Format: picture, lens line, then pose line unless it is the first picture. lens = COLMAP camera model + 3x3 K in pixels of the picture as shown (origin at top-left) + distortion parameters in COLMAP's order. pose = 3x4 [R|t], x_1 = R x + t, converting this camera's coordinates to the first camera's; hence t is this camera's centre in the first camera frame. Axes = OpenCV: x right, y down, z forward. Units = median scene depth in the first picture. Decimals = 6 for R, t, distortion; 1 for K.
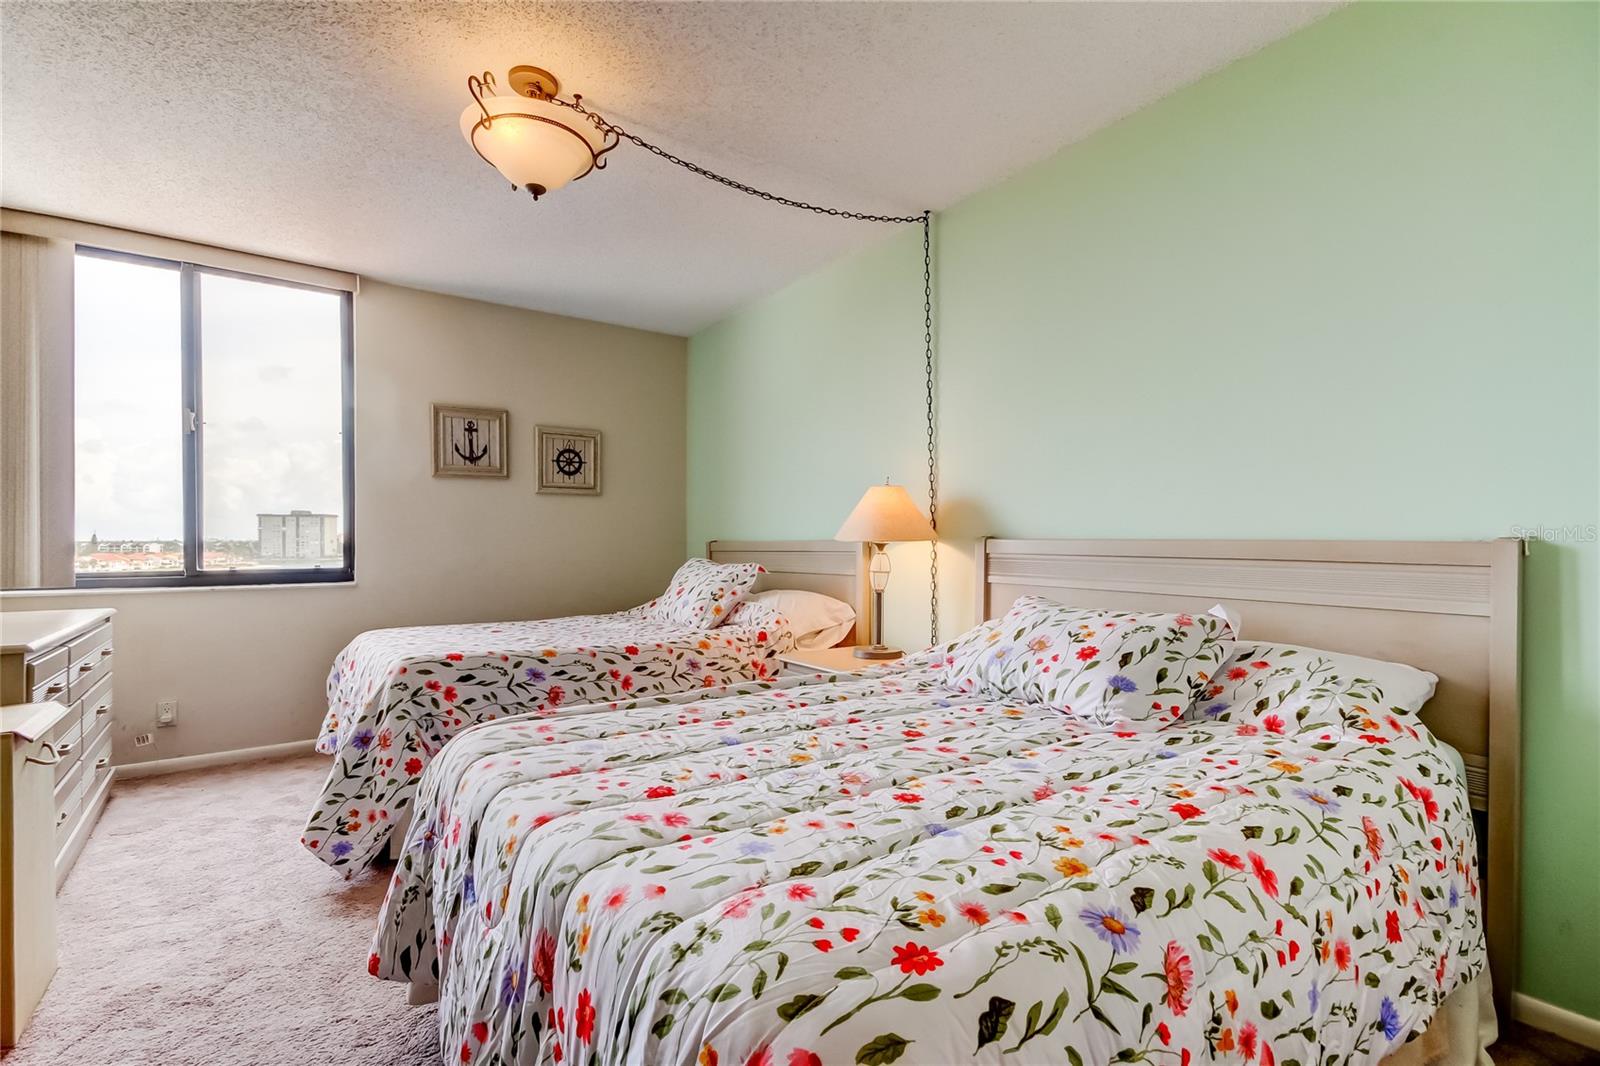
lens RADIAL K [[761.6, 0, 810.6], [0, 761.6, 547.0], [0, 0, 1]] dist [0.018630, -0.001692]
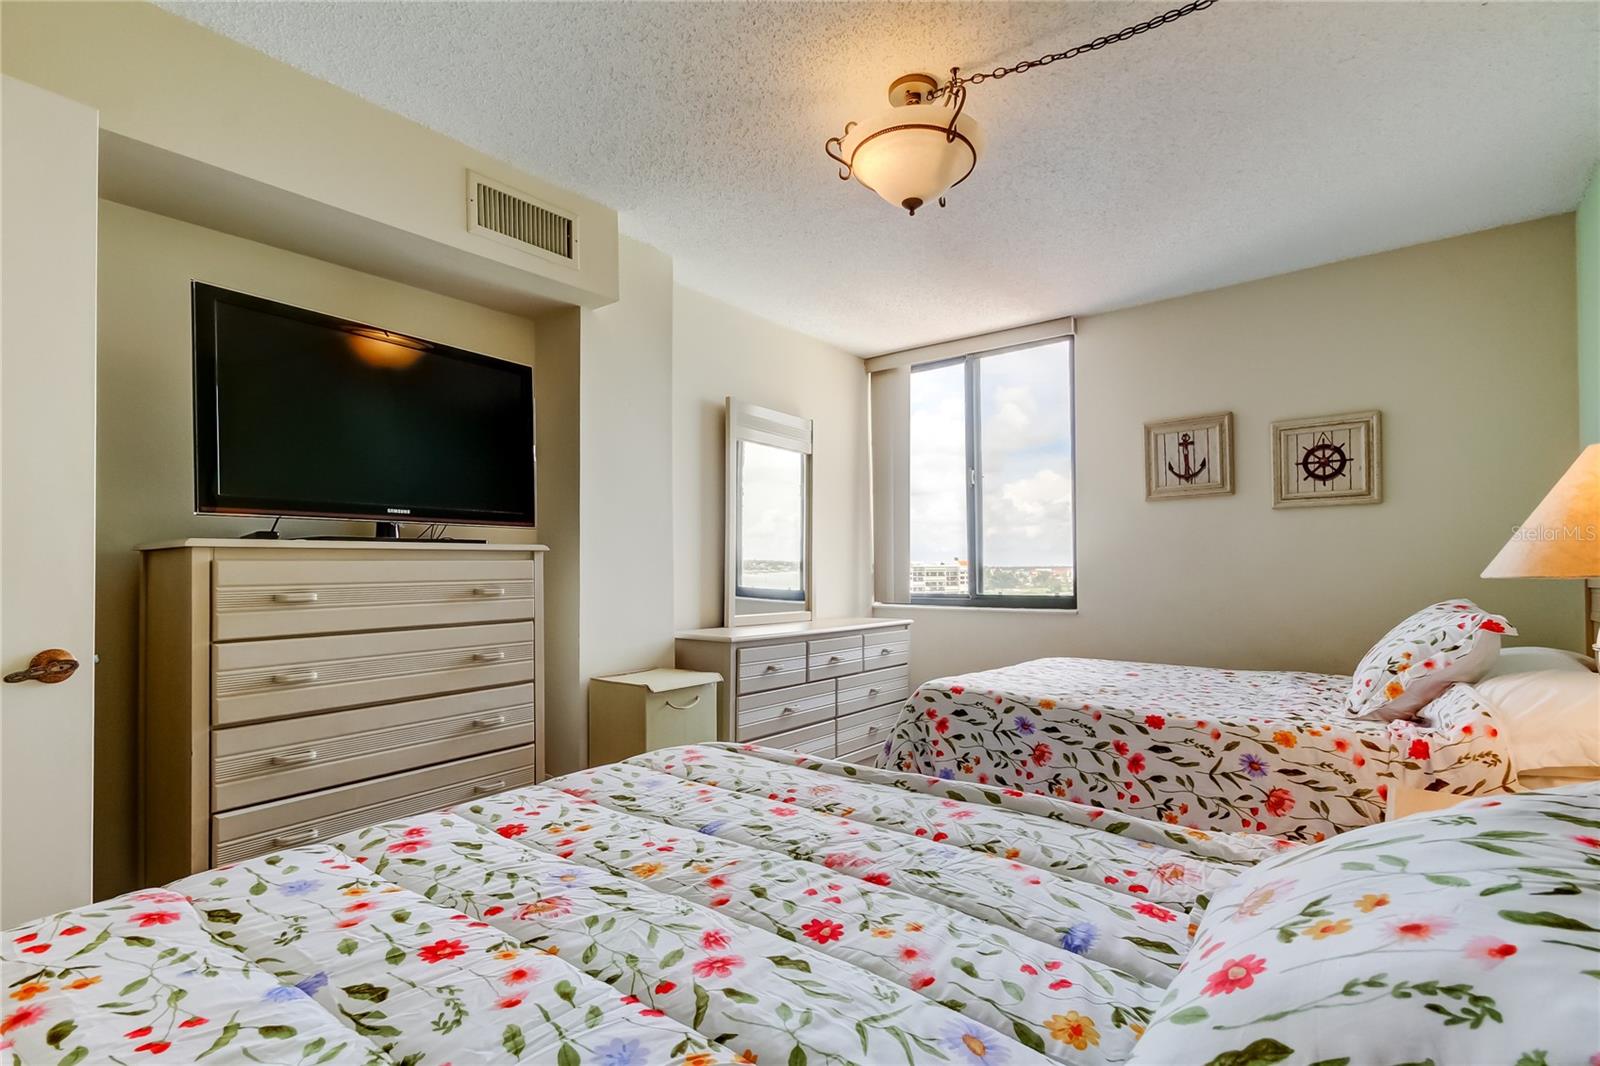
lens RADIAL K [[761.6, 0, 828.1], [0, 761.6, 559.4], [0, 0, 1]] dist [0.018630, -0.001692]
pose [[0.259761, -0.013829, -0.965574, 0.395249], [0.001420, 0.999902, -0.013938, -0.011416], [0.965672, 0.002249, 0.259755, 0.498885]]
